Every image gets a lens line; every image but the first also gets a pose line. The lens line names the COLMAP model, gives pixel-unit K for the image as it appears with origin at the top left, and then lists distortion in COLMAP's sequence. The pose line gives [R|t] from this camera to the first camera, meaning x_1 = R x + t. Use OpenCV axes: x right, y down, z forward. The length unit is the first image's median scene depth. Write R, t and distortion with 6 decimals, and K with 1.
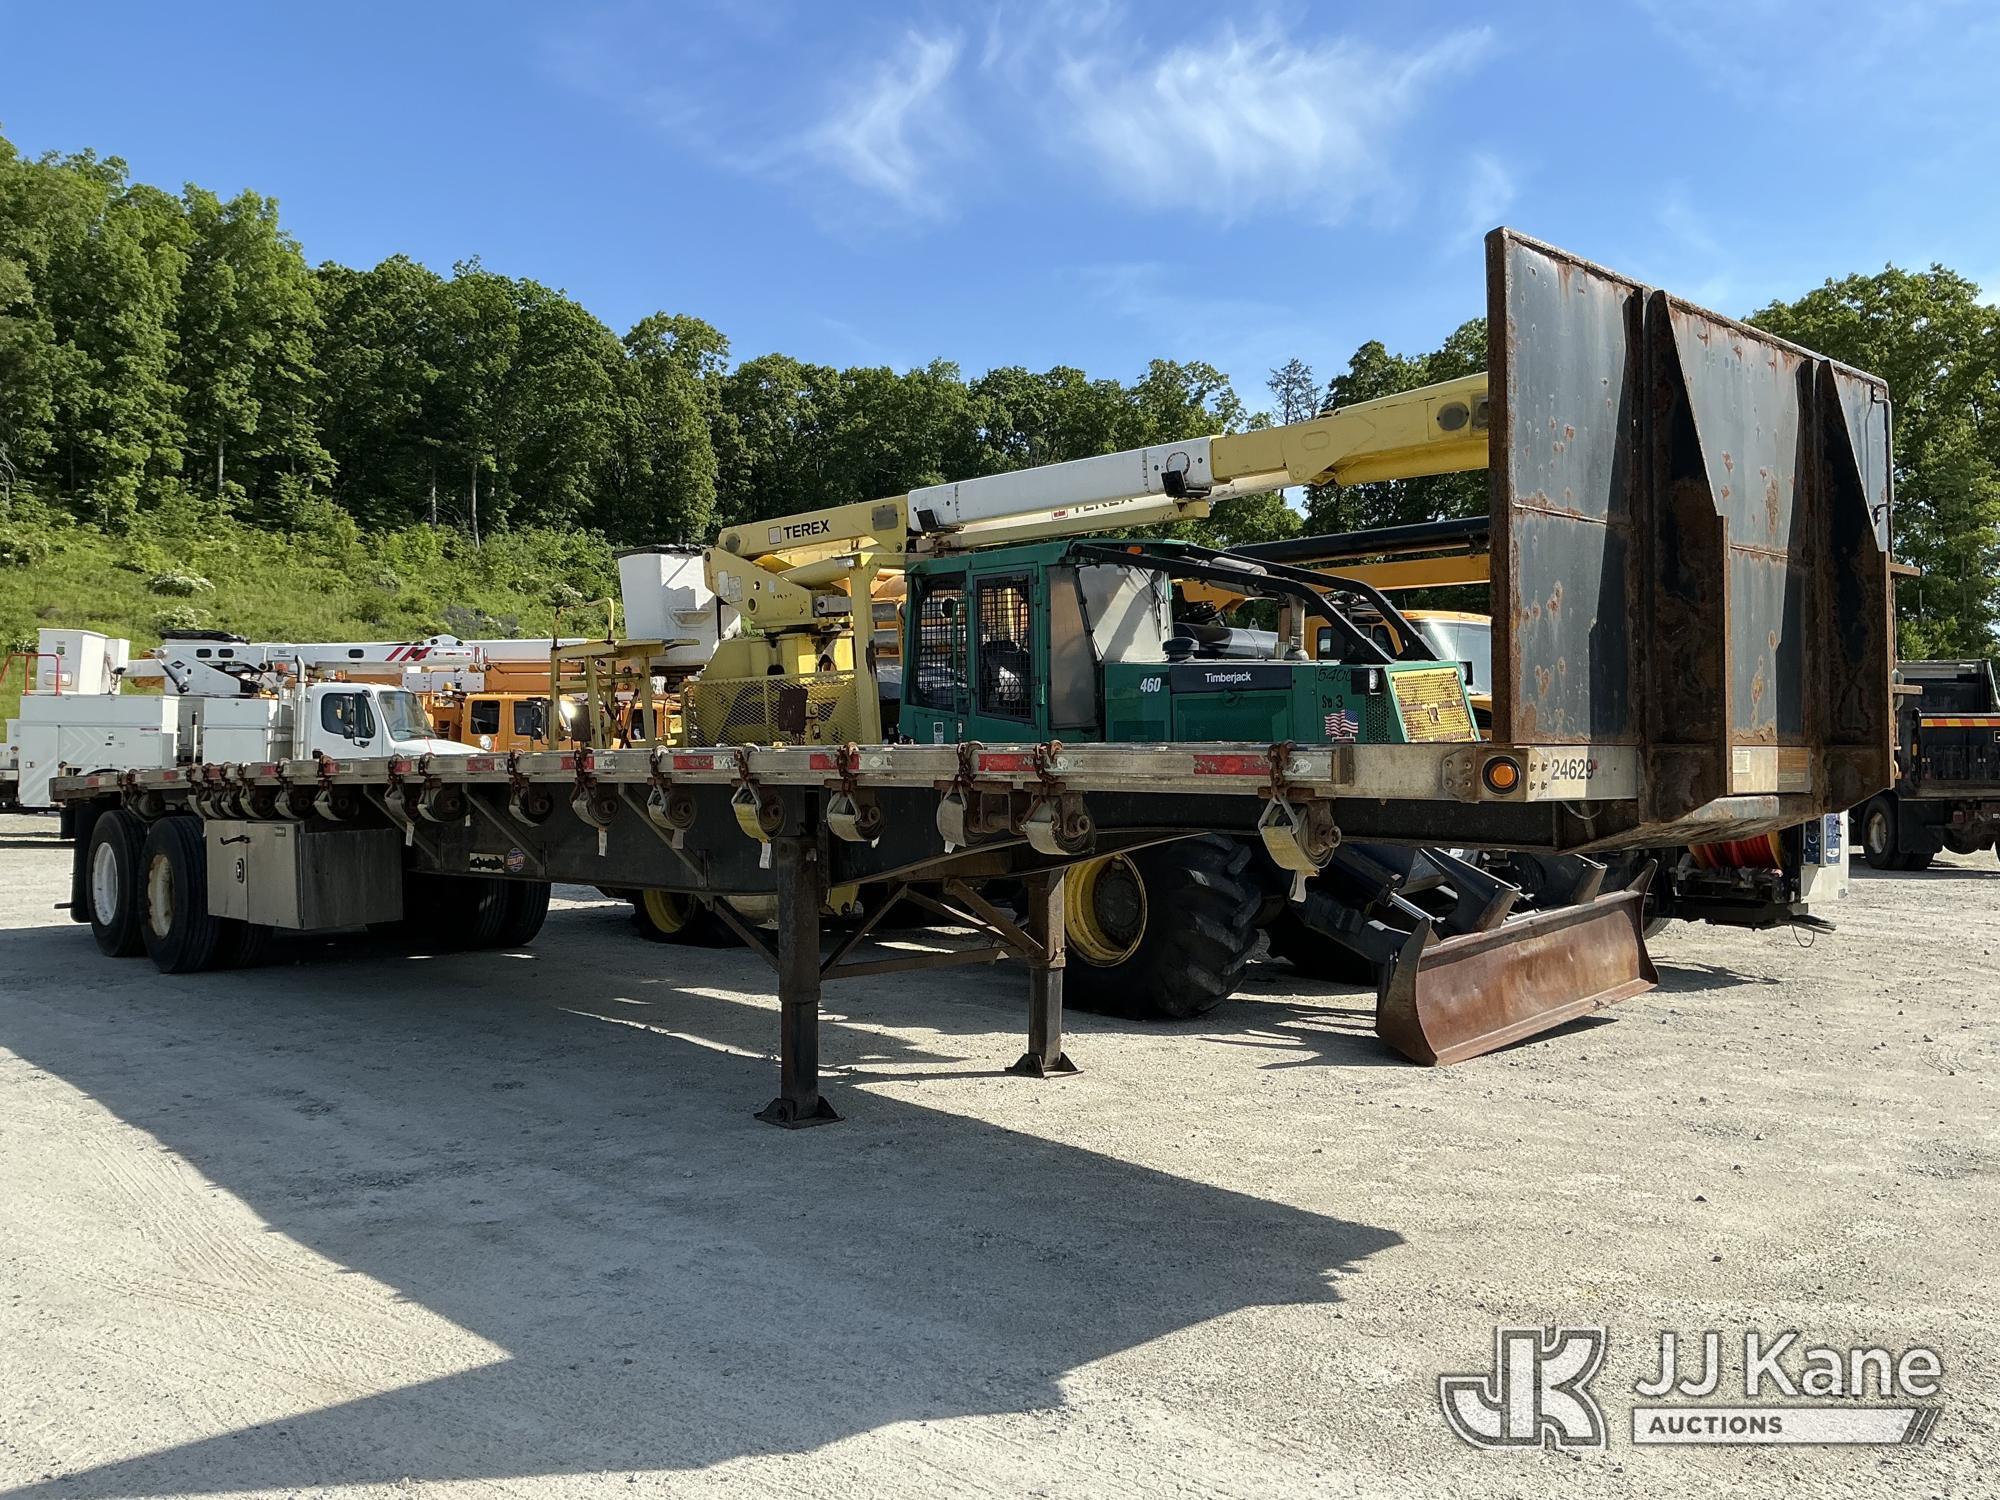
lens RADIAL K [[1652.7, 0, 1000.0], [0, 1652.7, 750.0], [0, 0, 1]] dist [-0.004382, -0.008167]
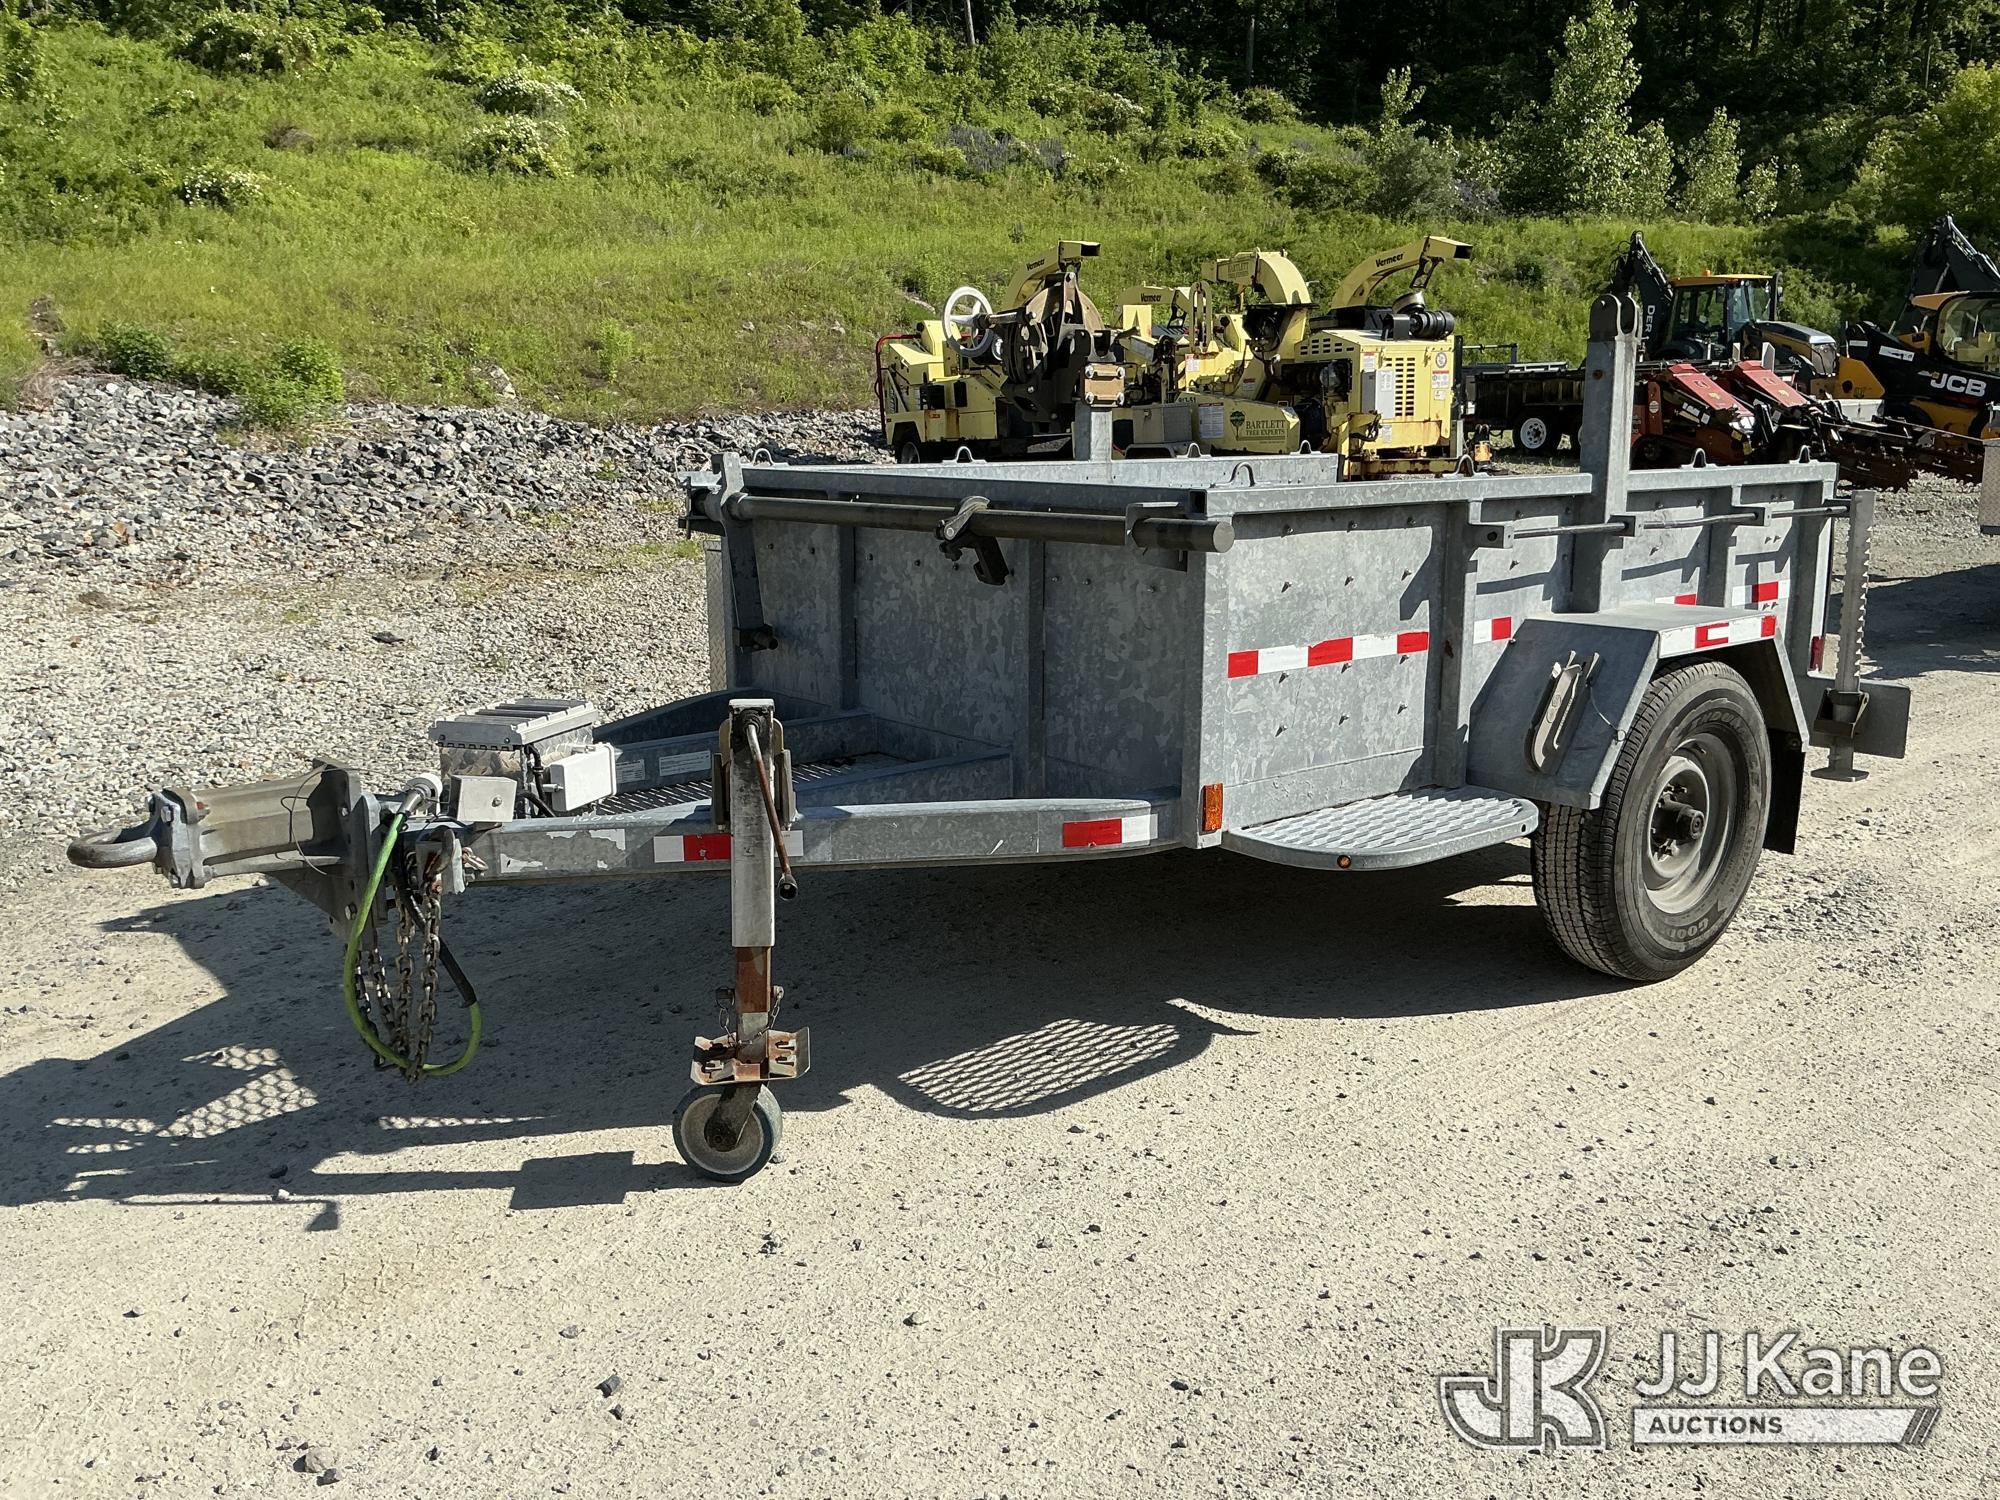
lens RADIAL K [[1652.7, 0, 1000.0], [0, 1652.7, 750.0], [0, 0, 1]] dist [-0.004382, -0.008167]
pose [[0.965985, 0.020498, -0.257786, -0.163610], [0.039659, 0.973318, 0.226007, -0.000454], [0.255540, -0.228543, 0.939397, 0.400108]]
